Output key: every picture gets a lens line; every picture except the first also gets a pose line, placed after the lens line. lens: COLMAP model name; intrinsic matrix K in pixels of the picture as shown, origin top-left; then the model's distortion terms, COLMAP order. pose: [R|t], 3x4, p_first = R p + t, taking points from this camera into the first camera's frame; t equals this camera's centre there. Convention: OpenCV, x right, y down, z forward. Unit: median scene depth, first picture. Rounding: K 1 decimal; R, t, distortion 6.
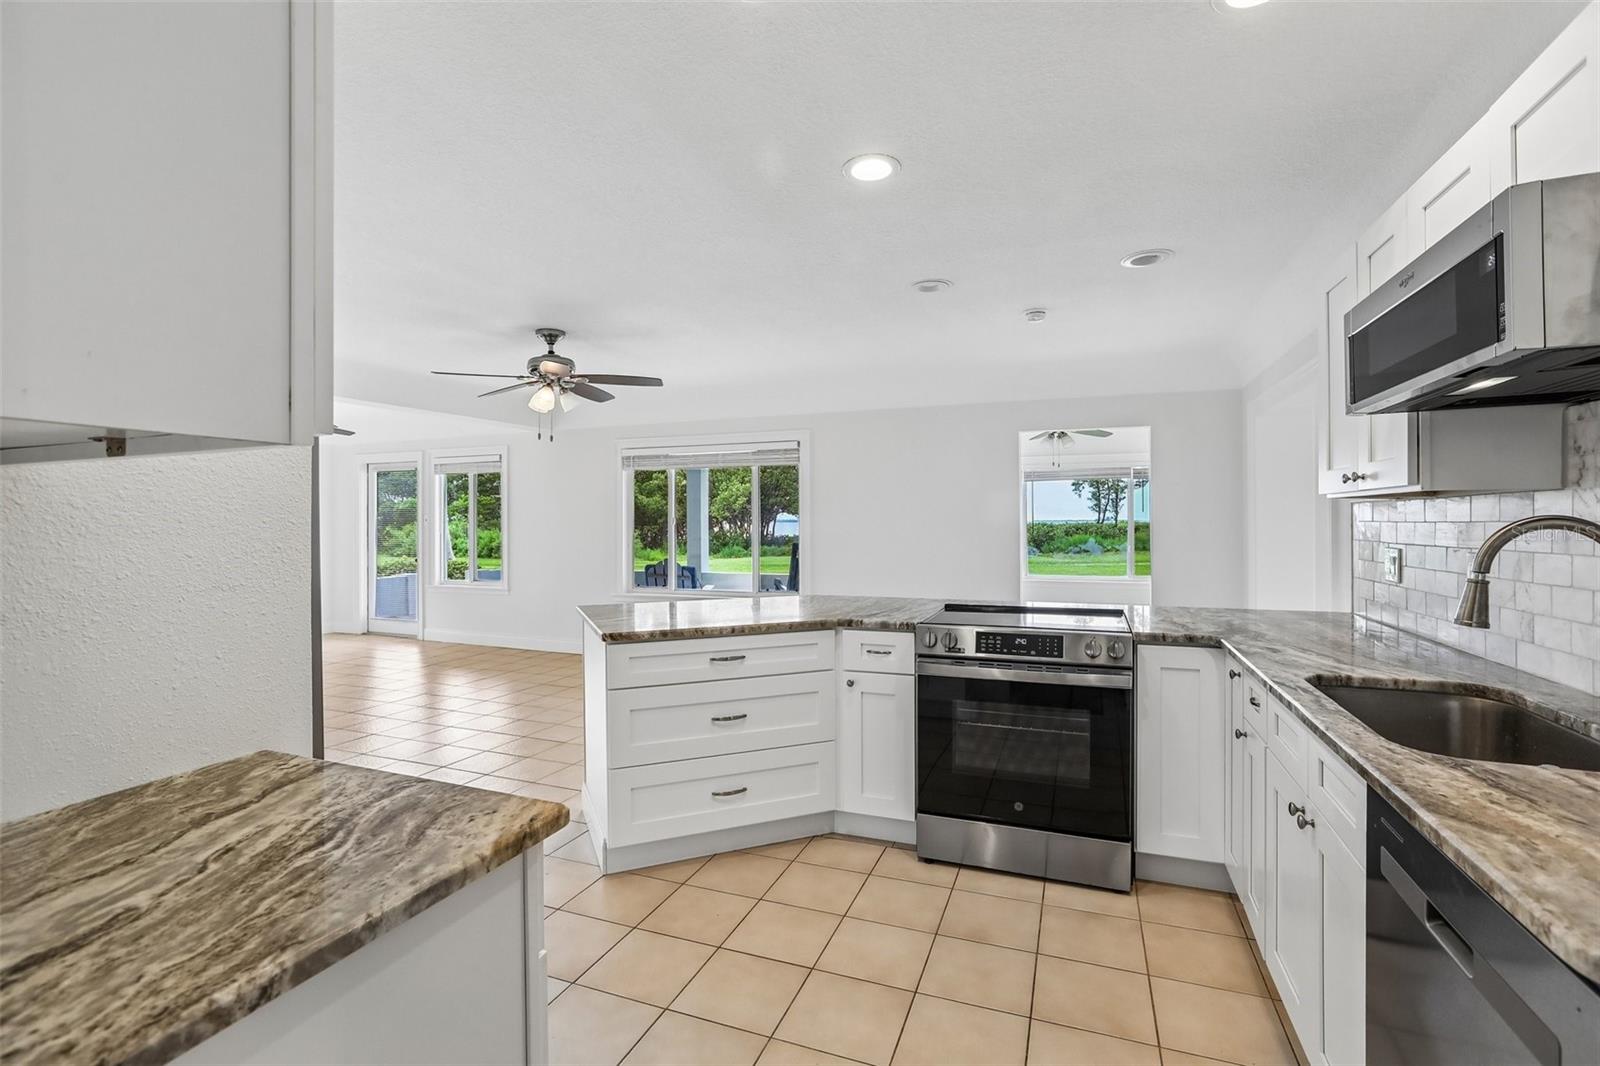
lens RADIAL K [[730.5, 0, 799.3], [0, 730.5, 522.7], [0, 0, 1]] dist [-0.030139, 0.000857]
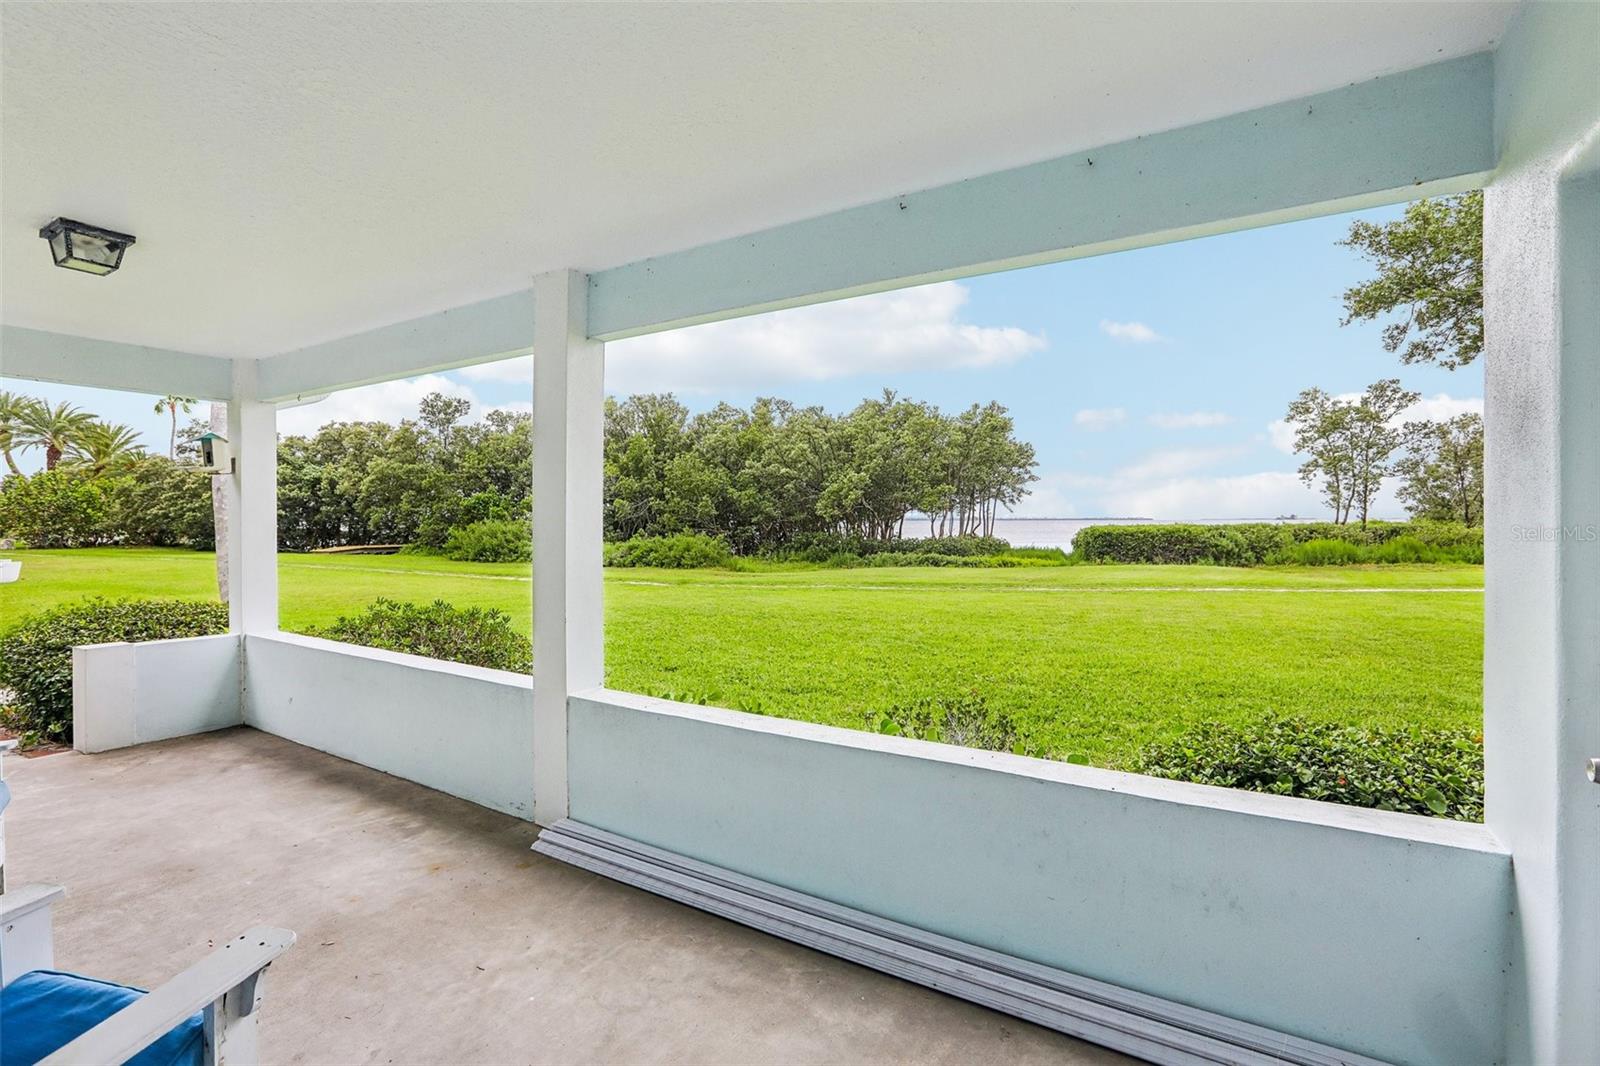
lens RADIAL K [[730.5, 0, 813.0], [0, 730.5, 526.8], [0, 0, 1]] dist [-0.030139, 0.000857]
pose [[0.986848, 0.002864, -0.161624, 0.022723], [-0.001548, 0.999965, 0.008272, -0.018438], [0.161642, -0.007913, 0.986818, 2.052157]]
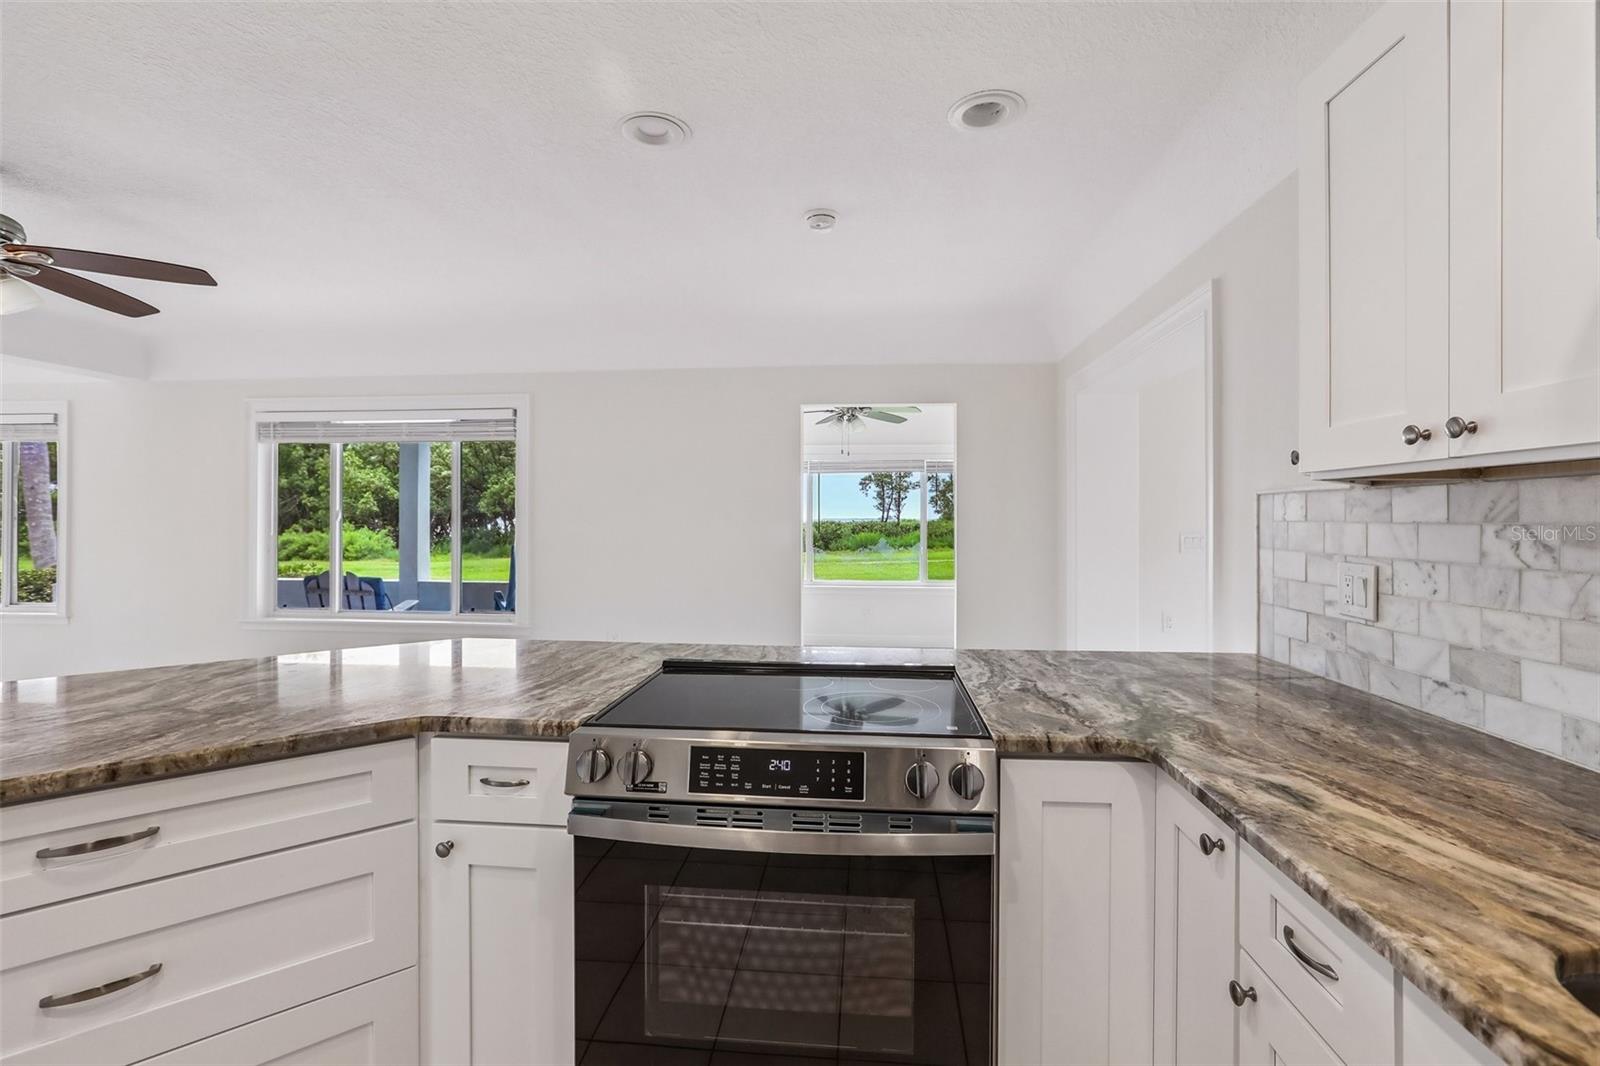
lens RADIAL K [[730.5, 0, 796.7], [0, 730.5, 529.7], [0, 0, 1]] dist [-0.030139, 0.000857]
pose [[0.962304, 0.002072, 0.271970, 0.110834], [-0.005632, 0.999908, 0.012310, 0.000305], [-0.271919, -0.013378, 0.962227, 0.322676]]
